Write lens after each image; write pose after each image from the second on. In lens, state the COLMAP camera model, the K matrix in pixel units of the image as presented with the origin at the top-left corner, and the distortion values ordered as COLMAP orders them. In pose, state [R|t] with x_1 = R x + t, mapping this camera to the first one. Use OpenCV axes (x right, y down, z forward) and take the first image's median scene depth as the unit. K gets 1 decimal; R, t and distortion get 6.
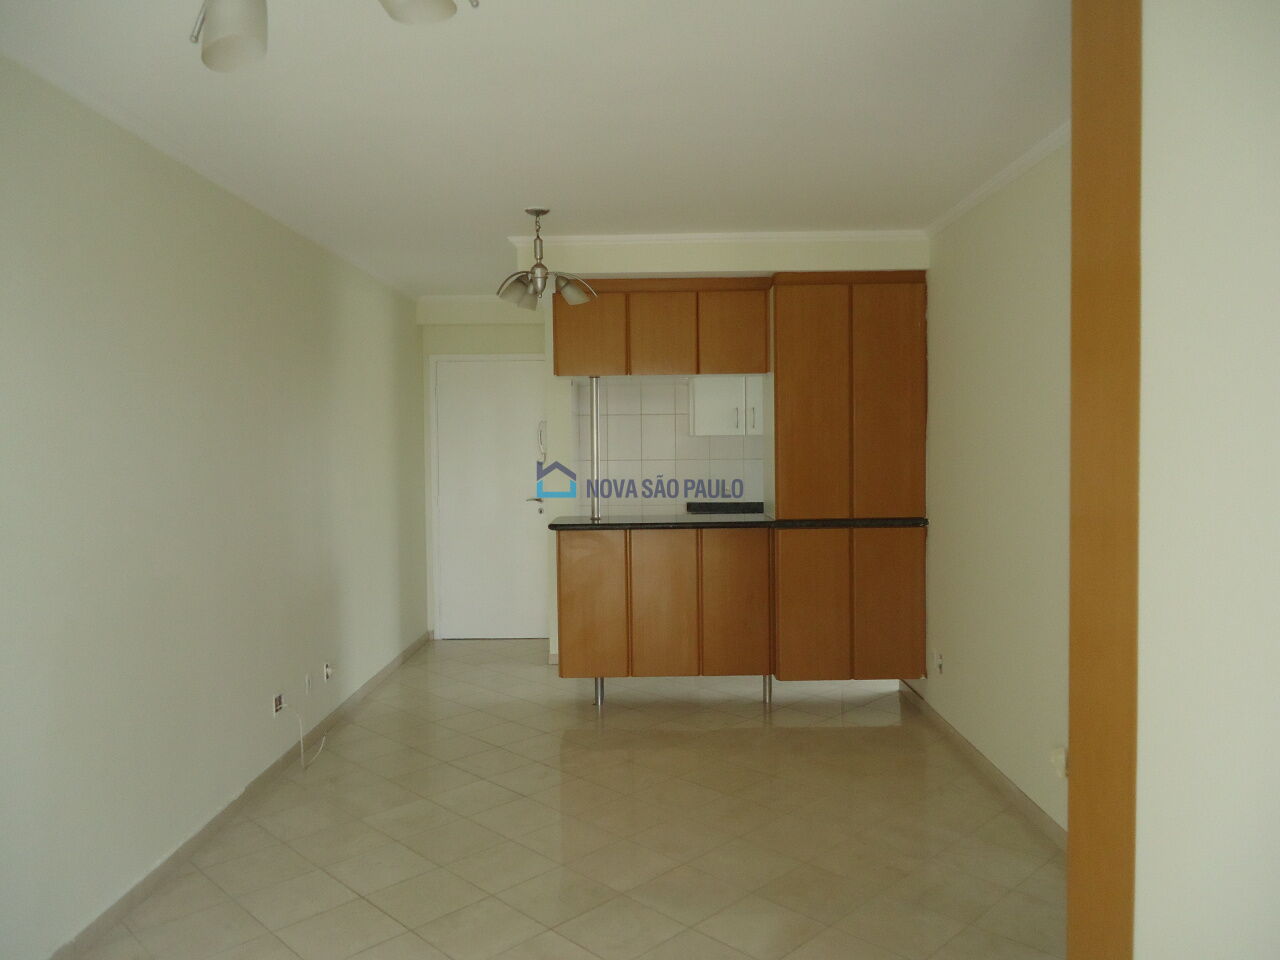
lens RADIAL K [[927.9, 0, 639.3], [0, 927.9, 482.6], [0, 0, 1]] dist [-0.001497, -0.000449]
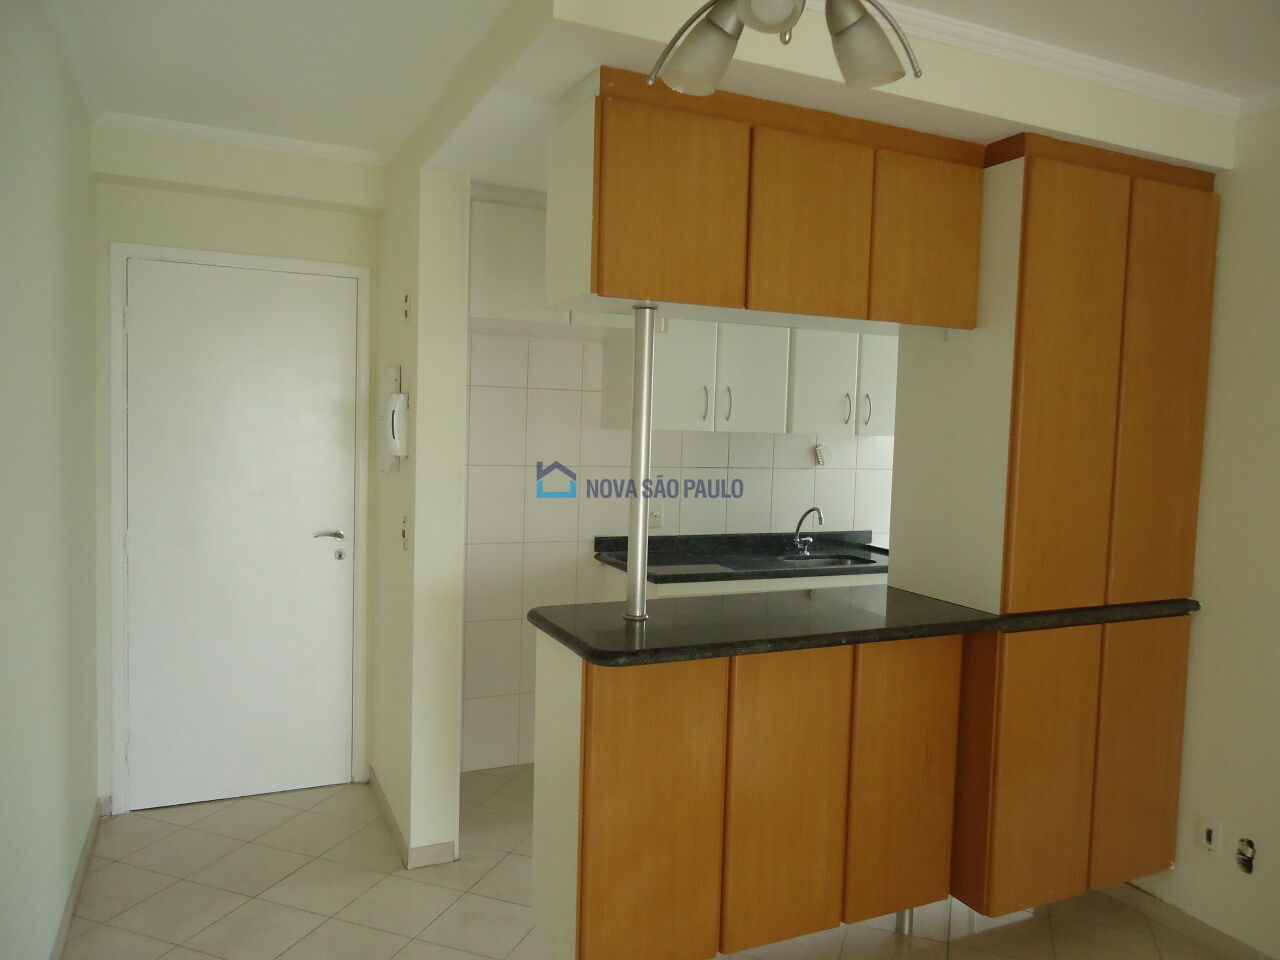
lens RADIAL K [[927.9, 0, 639.3], [0, 927.9, 482.6], [0, 0, 1]] dist [-0.001497, -0.000449]
pose [[0.905620, 0.010627, 0.423956, -0.242748], [-0.022228, 0.999501, 0.022426, -0.038313], [-0.423507, -0.029733, 0.905405, 0.588097]]
